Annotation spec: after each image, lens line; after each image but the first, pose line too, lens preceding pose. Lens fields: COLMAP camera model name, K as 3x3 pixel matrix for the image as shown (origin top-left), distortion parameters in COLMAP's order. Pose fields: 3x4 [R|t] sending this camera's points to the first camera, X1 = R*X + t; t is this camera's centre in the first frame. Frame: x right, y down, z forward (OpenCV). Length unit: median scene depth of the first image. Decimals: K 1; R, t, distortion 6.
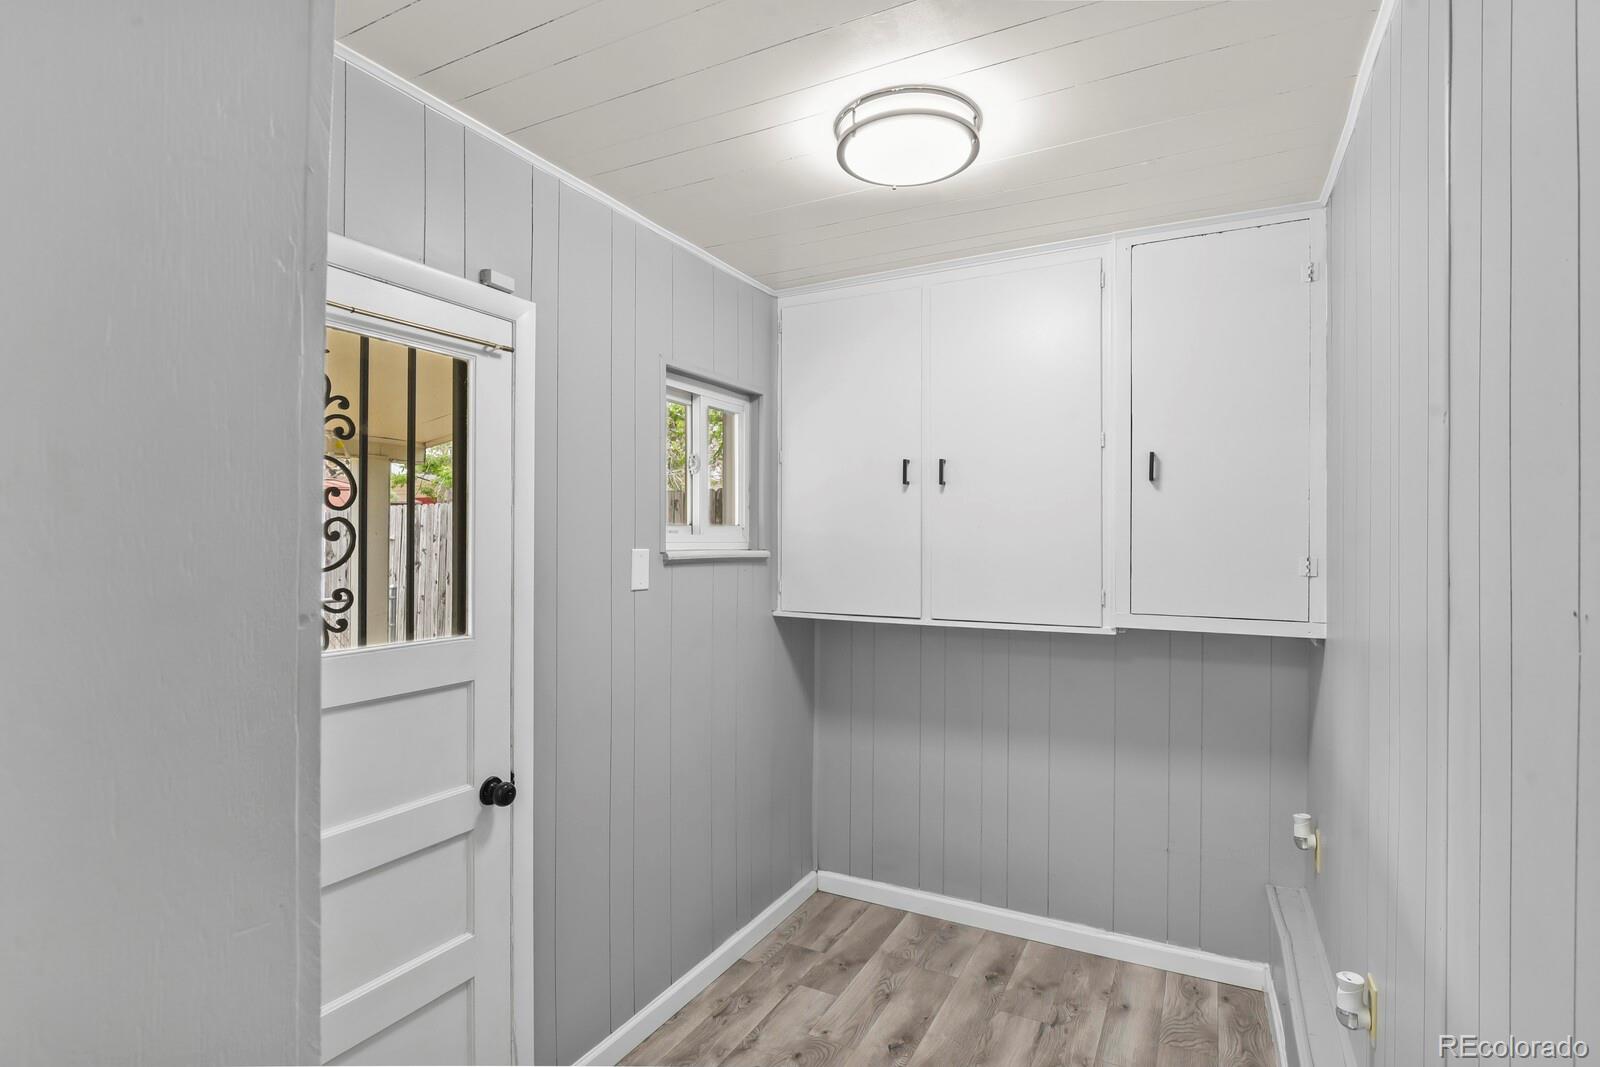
lens RADIAL K [[779.5, 0, 802.4], [0, 779.5, 536.5], [0, 0, 1]] dist [-0.006071, -0.002060]
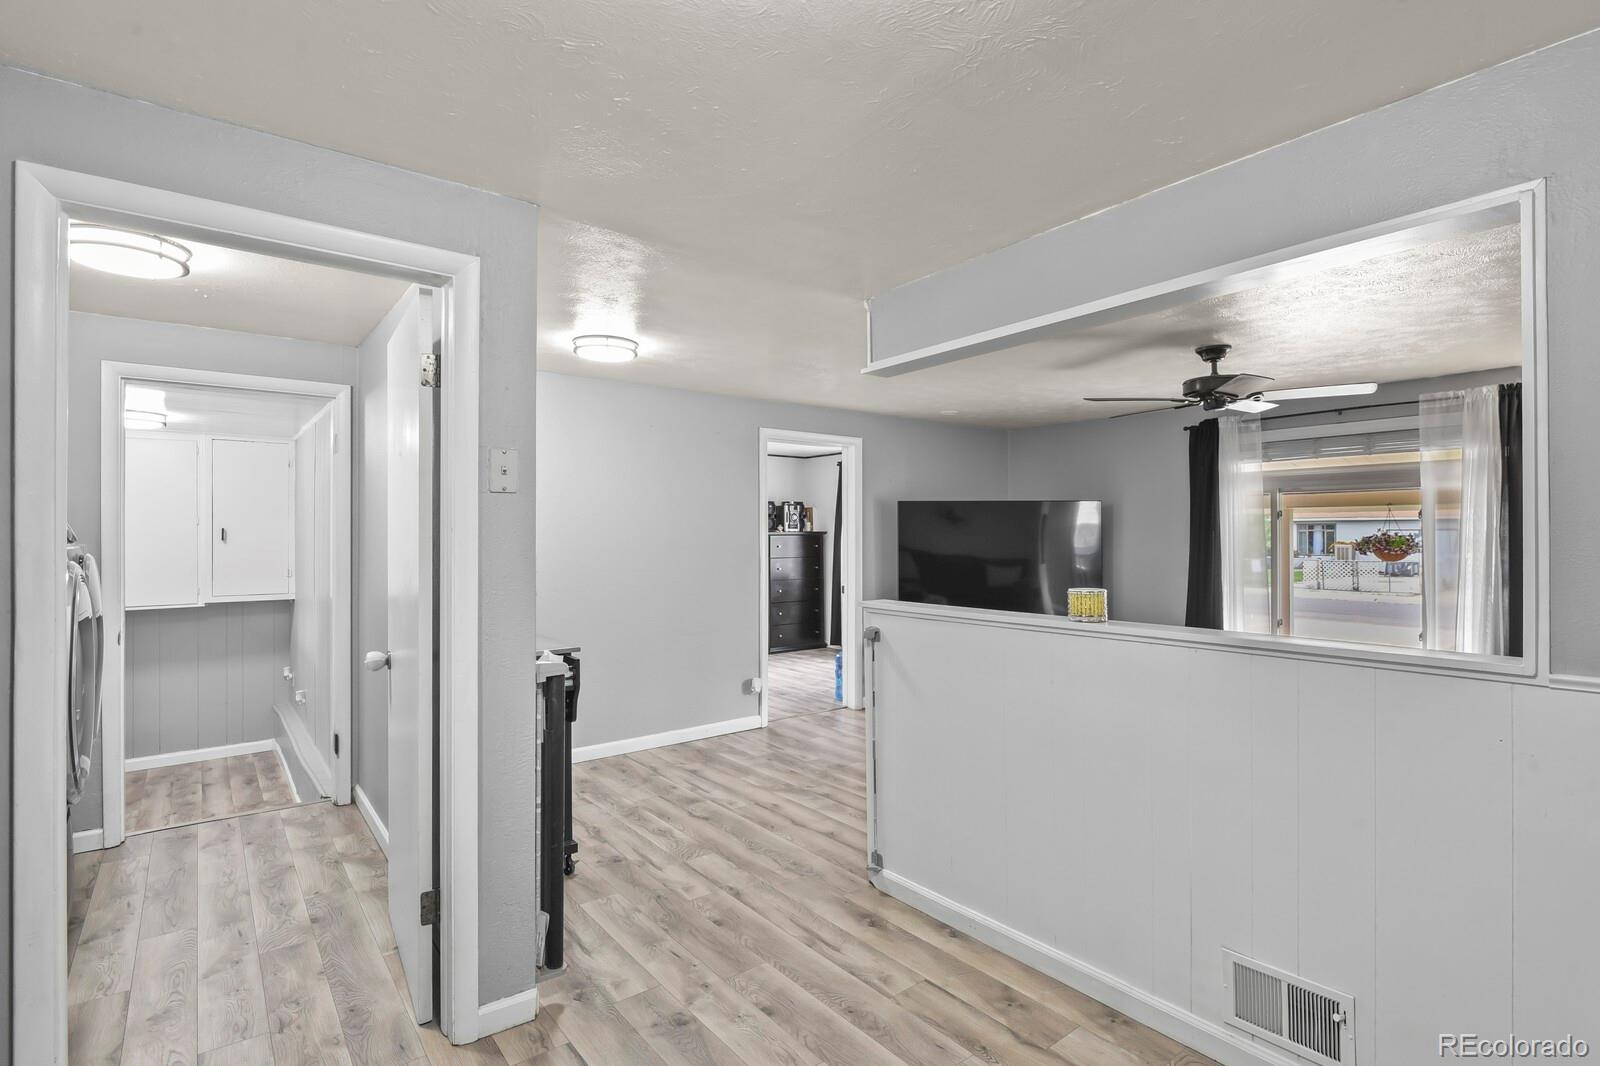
lens RADIAL K [[769.4, 0, 803.3], [0, 769.4, 539.9], [0, 0, 1]] dist [-0.000694, -0.007958]
pose [[0.405422, -0.009127, 0.914084, -0.934451], [0.000709, 0.999953, 0.009669, -0.089115], [-0.914129, -0.003272, 0.405410, -1.512818]]
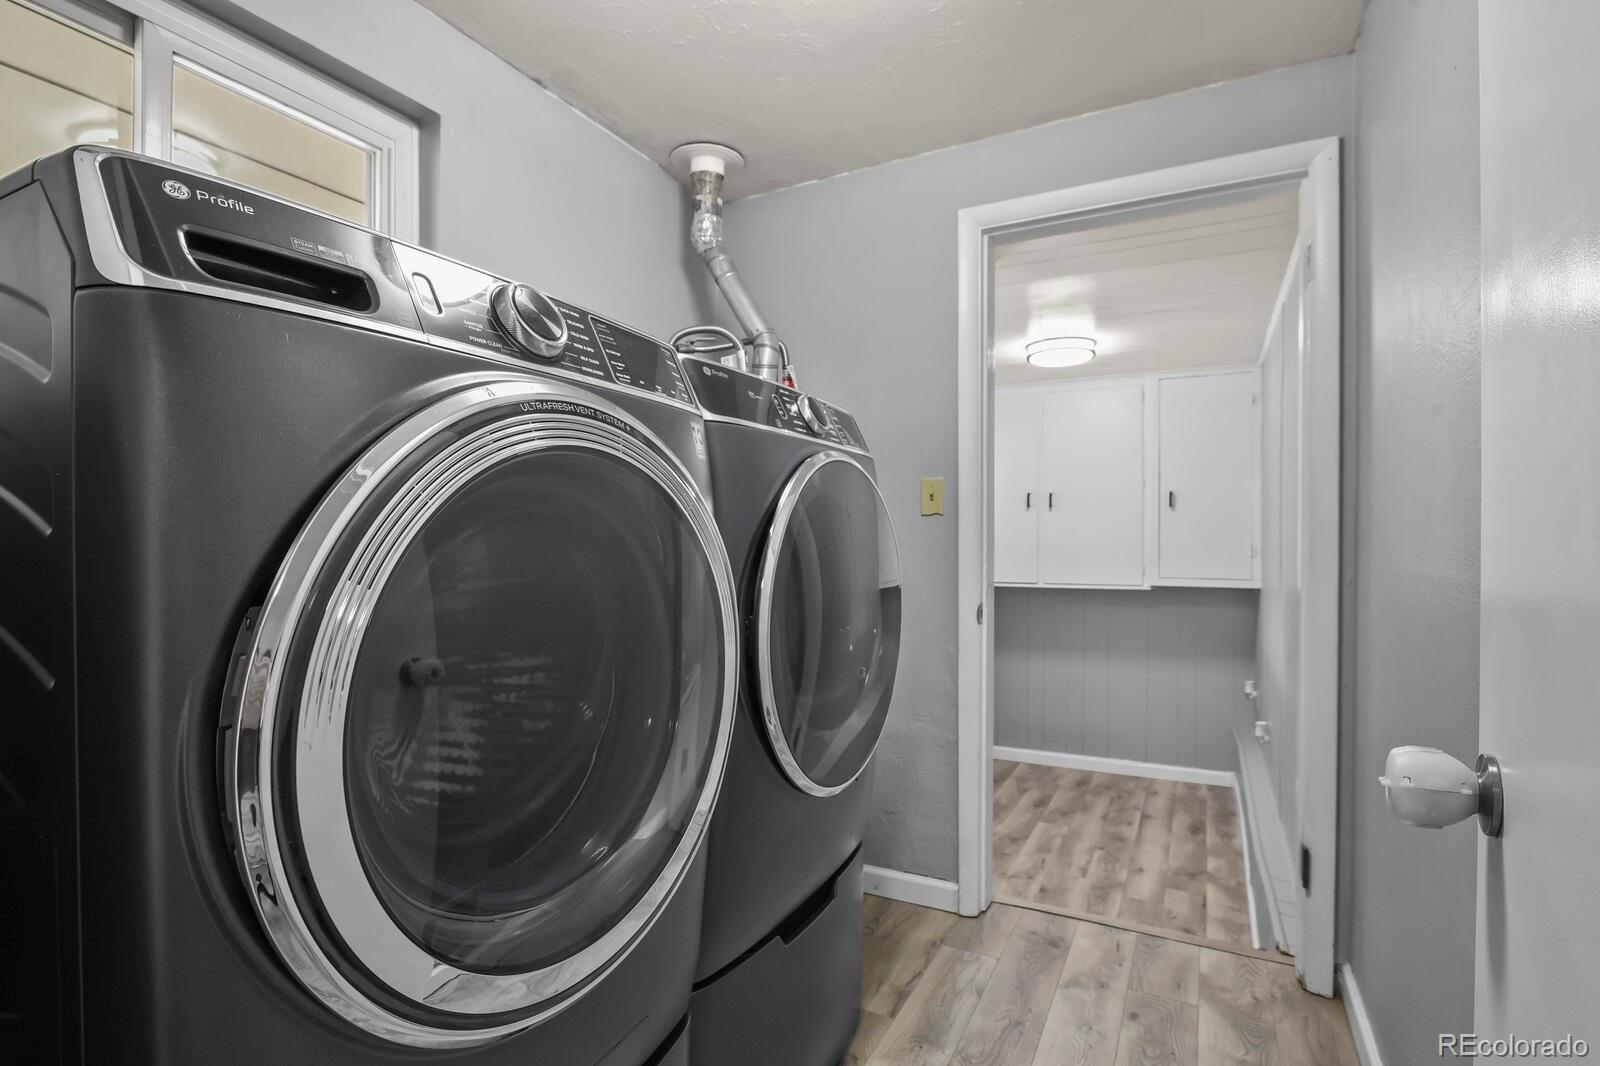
lens RADIAL K [[769.4, 0, 803.3], [0, 769.4, 539.9], [0, 0, 1]] dist [-0.000694, -0.007958]
pose [[0.999983, -0.001798, 0.005457, -0.428954], [0.001783, 0.999994, 0.002926, 0.001008], [-0.005462, -0.002916, 0.999981, -0.815432]]
